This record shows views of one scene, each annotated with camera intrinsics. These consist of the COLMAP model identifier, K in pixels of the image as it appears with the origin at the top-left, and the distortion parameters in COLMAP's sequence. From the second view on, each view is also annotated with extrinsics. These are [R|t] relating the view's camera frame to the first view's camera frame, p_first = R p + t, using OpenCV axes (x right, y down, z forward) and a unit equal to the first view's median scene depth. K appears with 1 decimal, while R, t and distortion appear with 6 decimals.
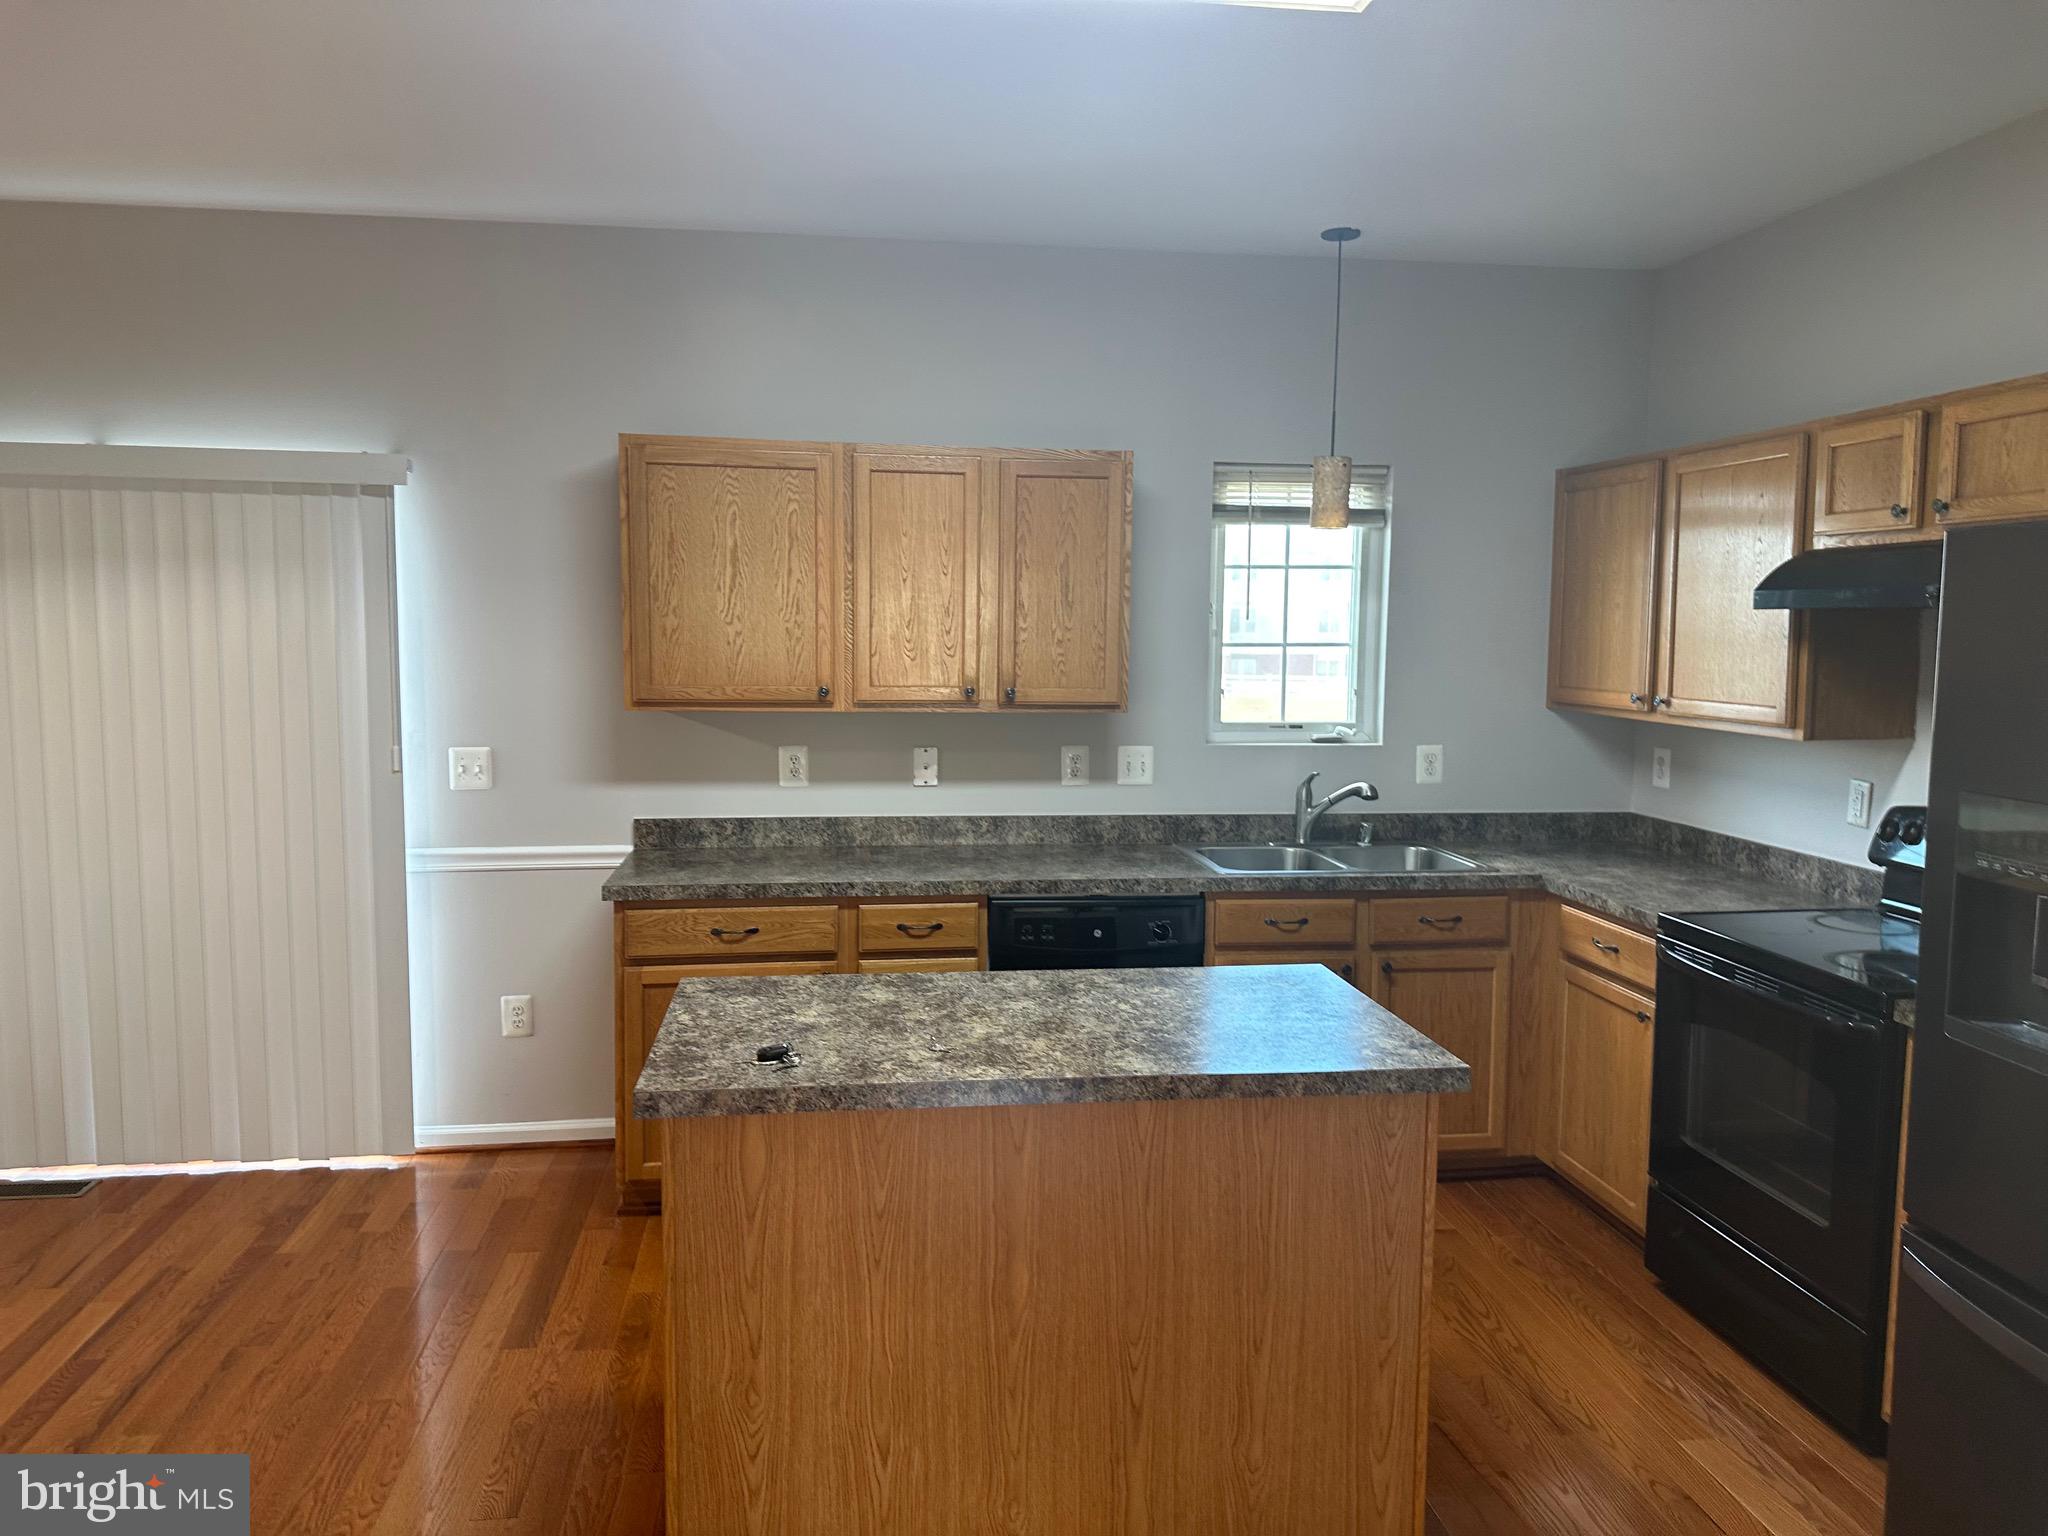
lens RADIAL K [[1456.8, 0, 1025.1], [0, 1456.8, 740.0], [0, 0, 1]] dist [0.099156, -0.134584]
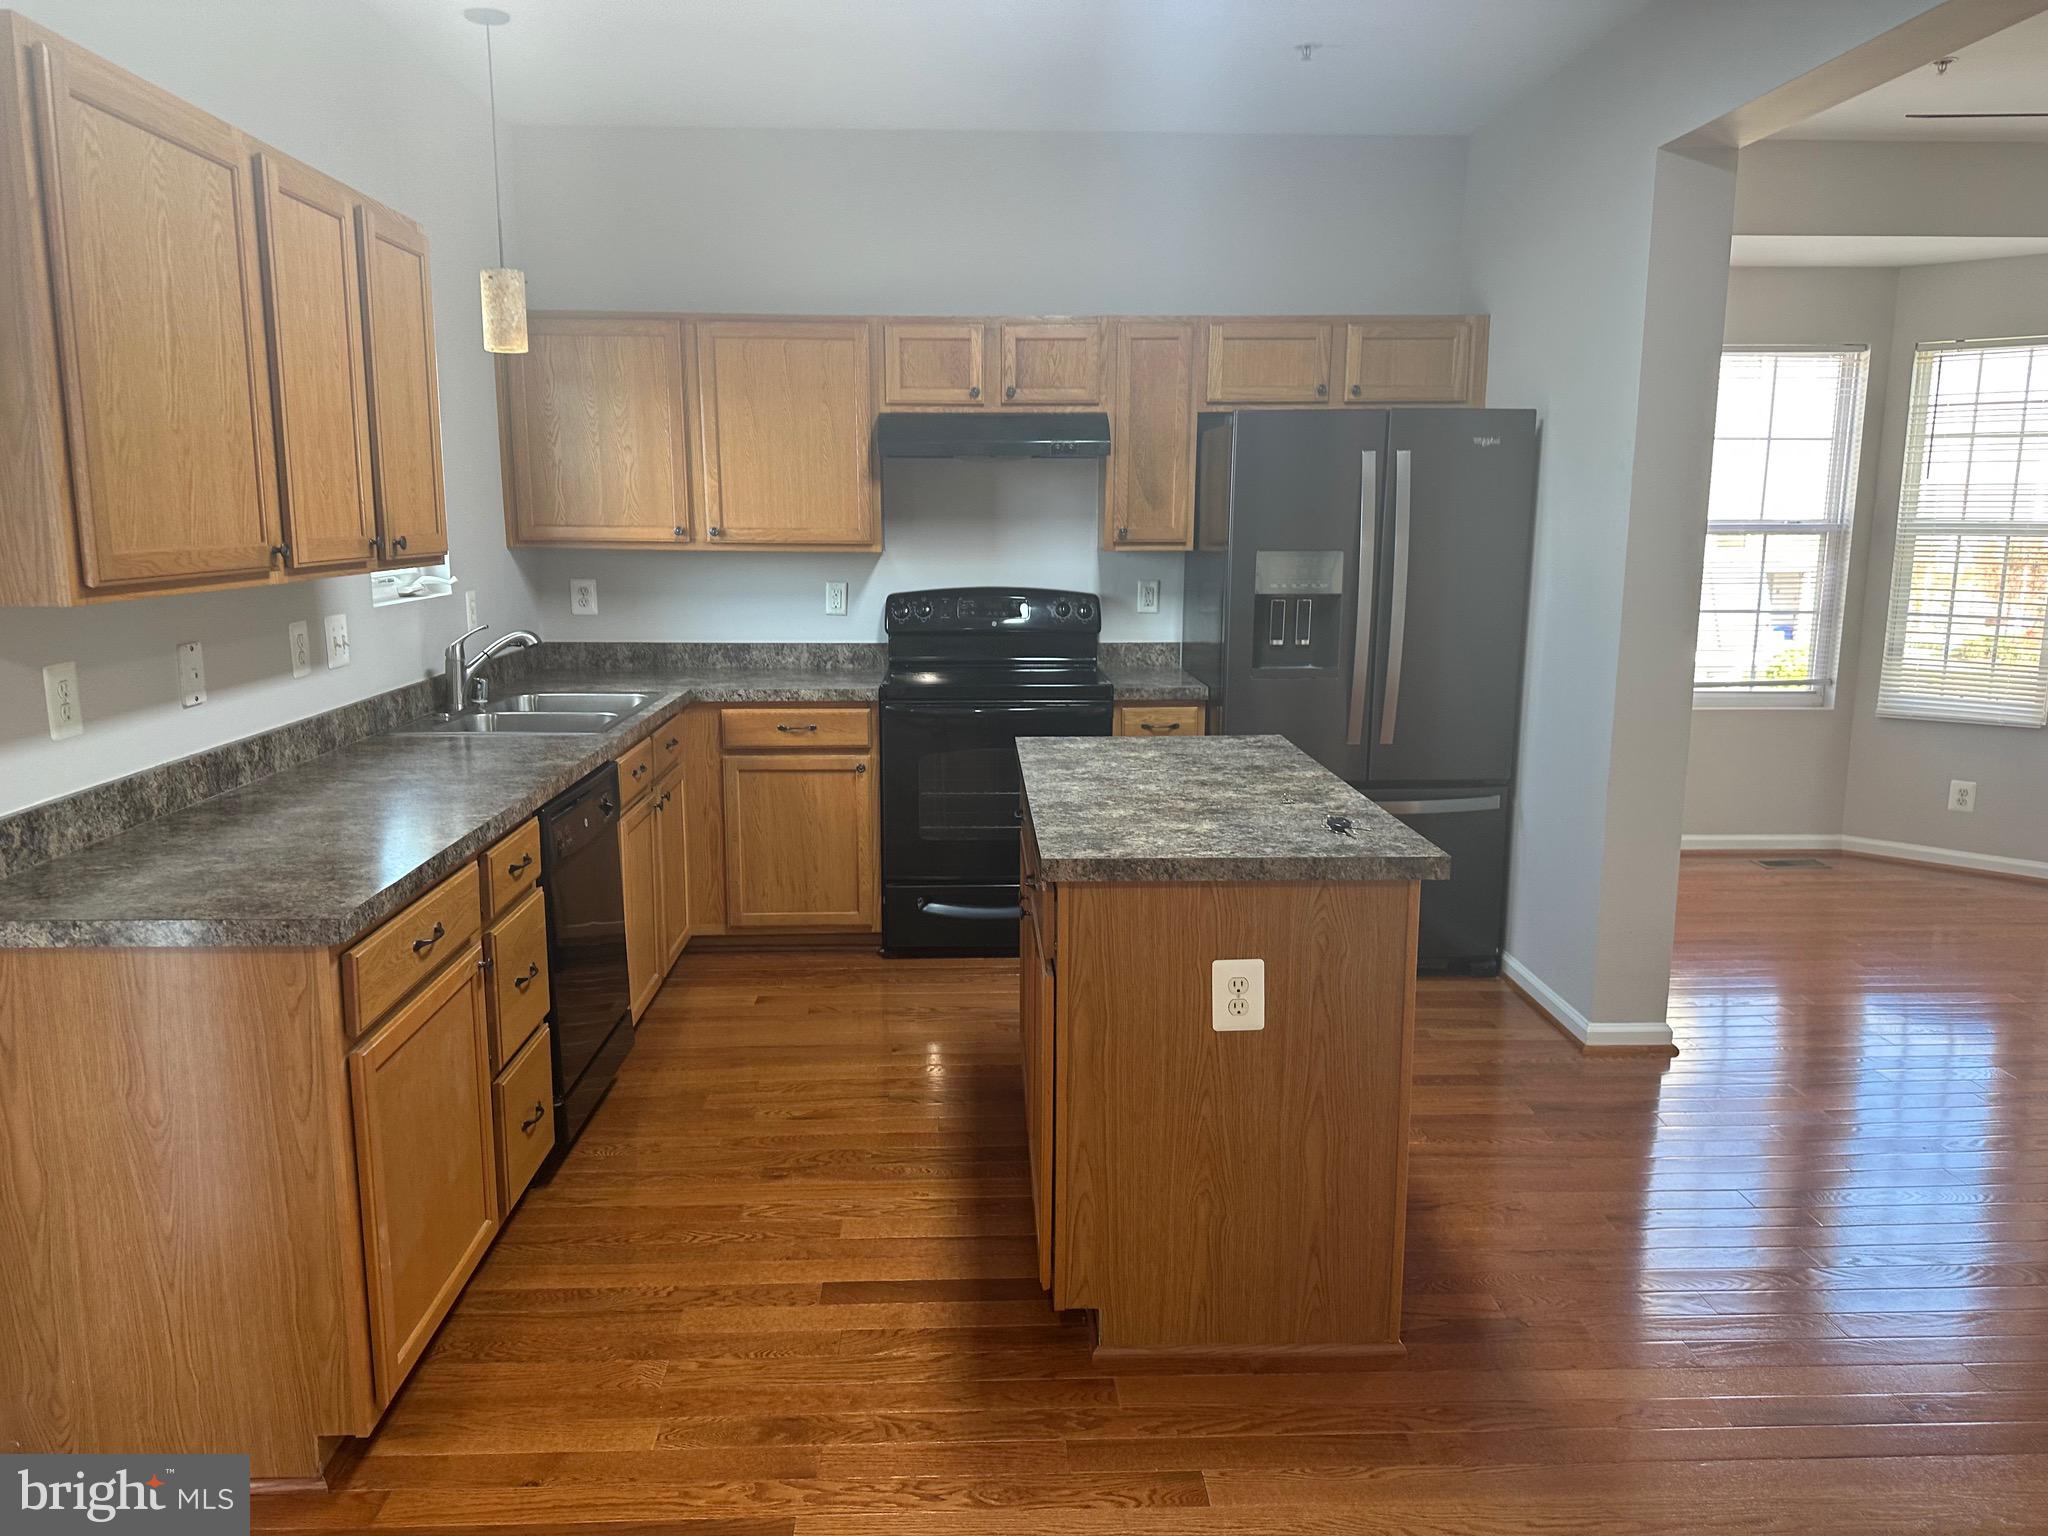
lens RADIAL K [[1382.4, 0, 1043.2], [0, 1382.4, 766.3], [0, 0, 1]] dist [0.096464, -0.119465]
pose [[0.101952, -0.193518, 0.975785, -0.722300], [0.080042, 0.979312, 0.185854, -0.030237], [-0.991564, 0.059156, 0.115332, 0.647568]]
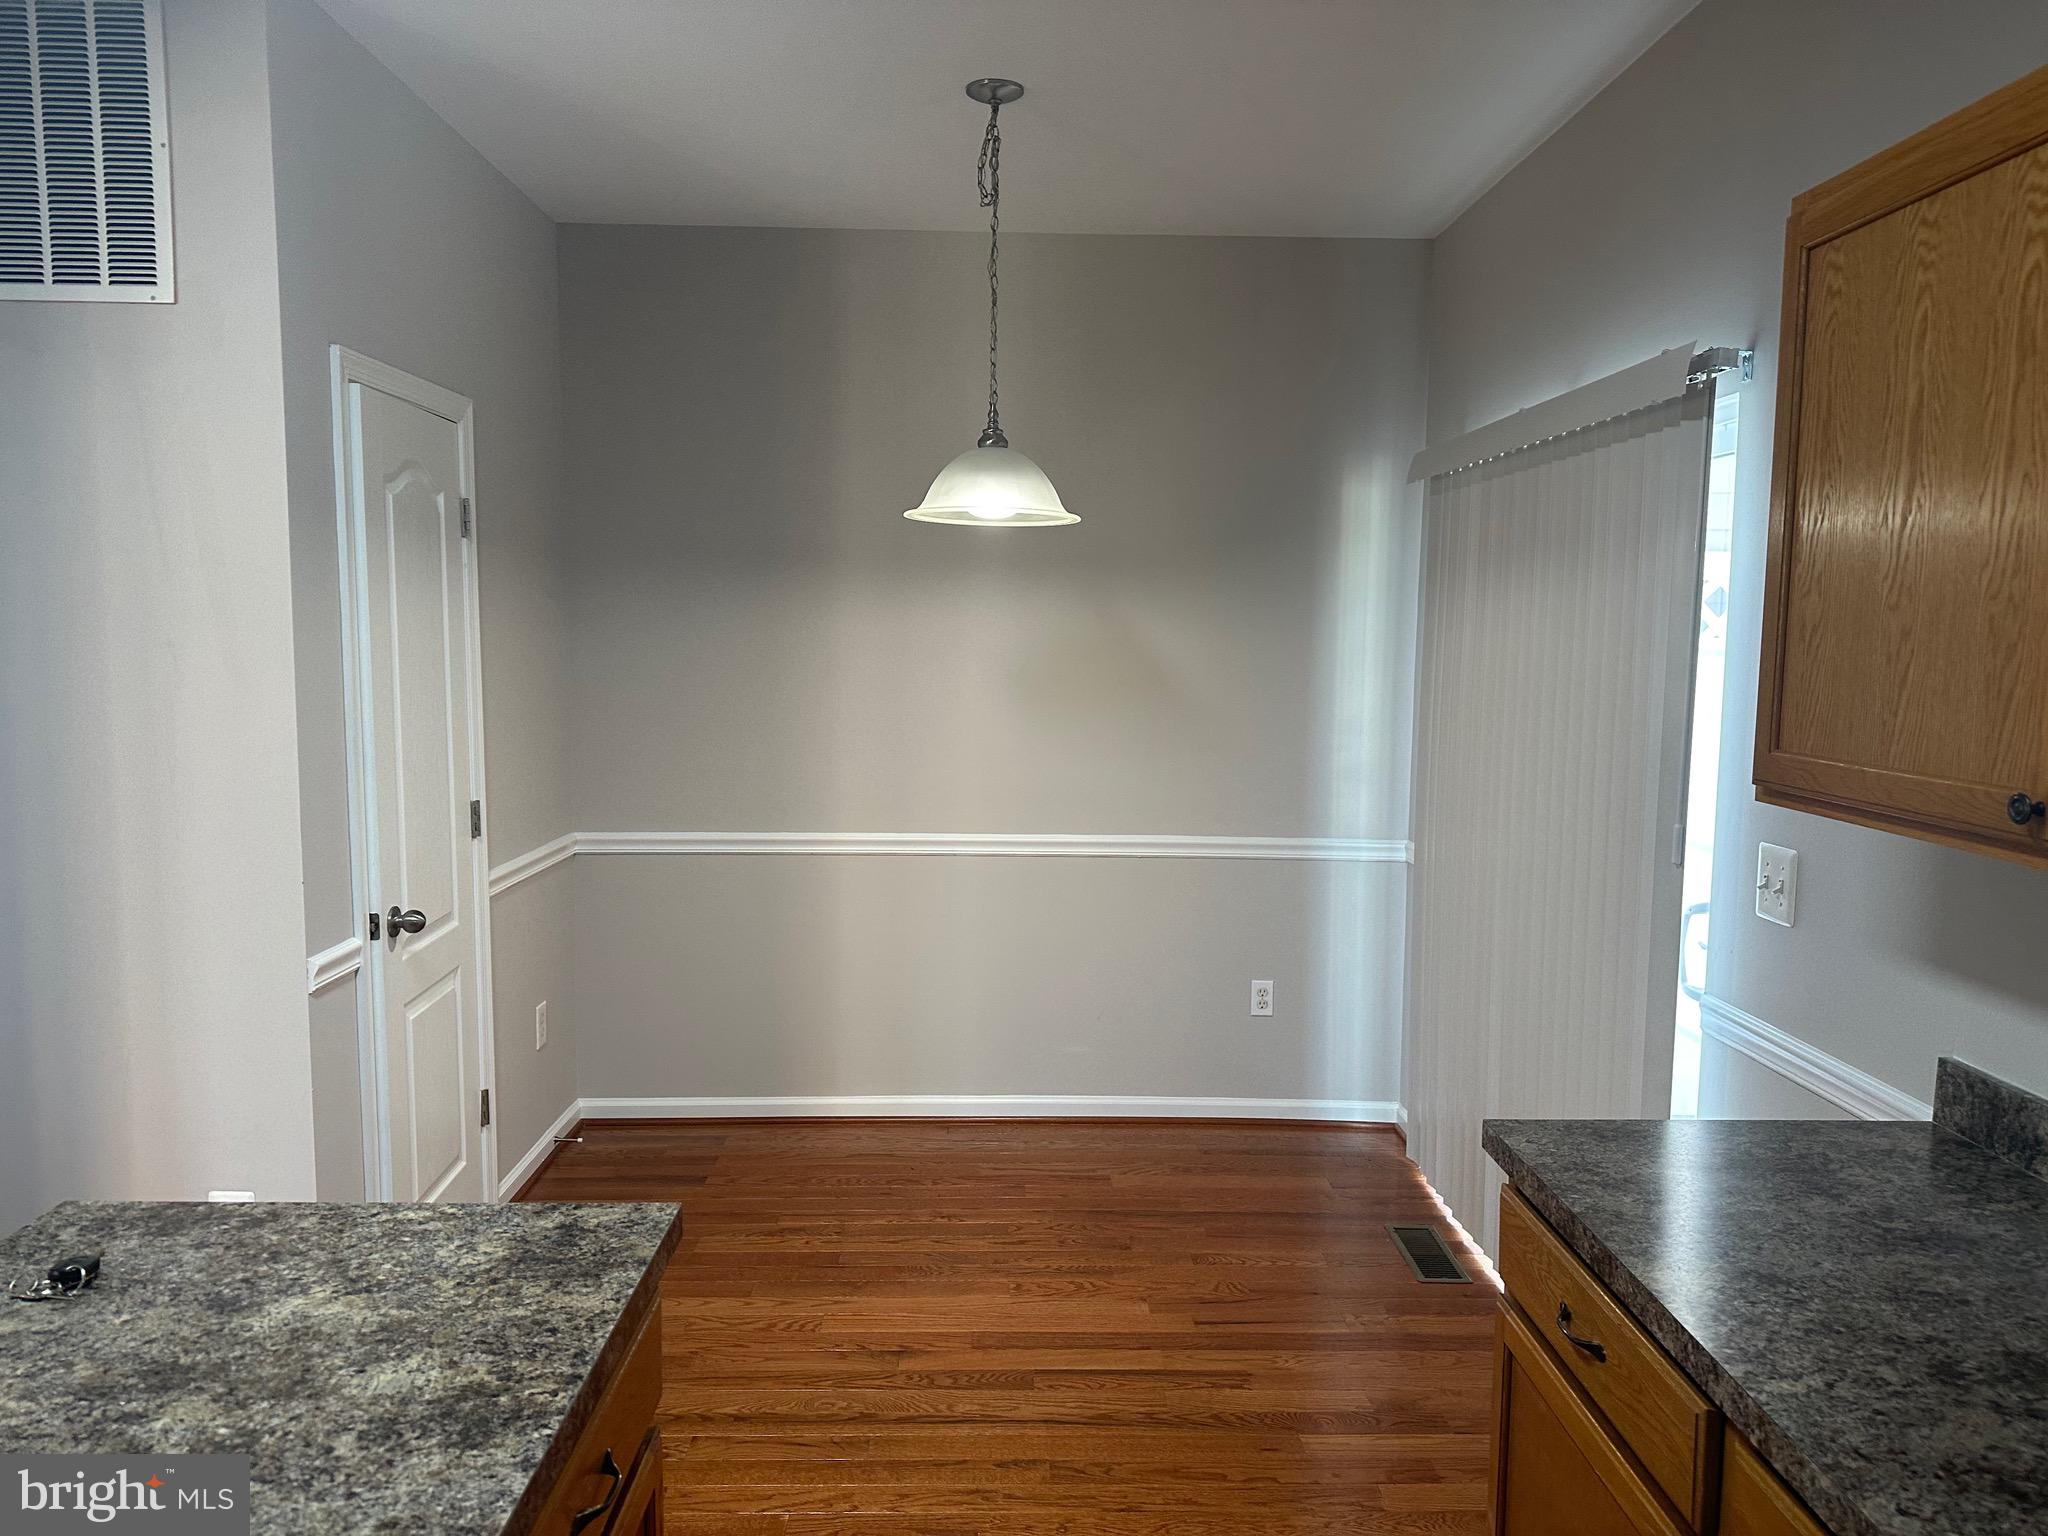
lens RADIAL K [[1432.5, 0, 1035.9], [0, 1432.5, 758.9], [0, 0, 1]] dist [0.034536, -0.030365]
pose [[-0.124448, 0.076187, -0.989297, 0.215073], [-0.091451, 0.991923, 0.087893, -0.054300], [0.988003, 0.101410, -0.116475, 0.847906]]
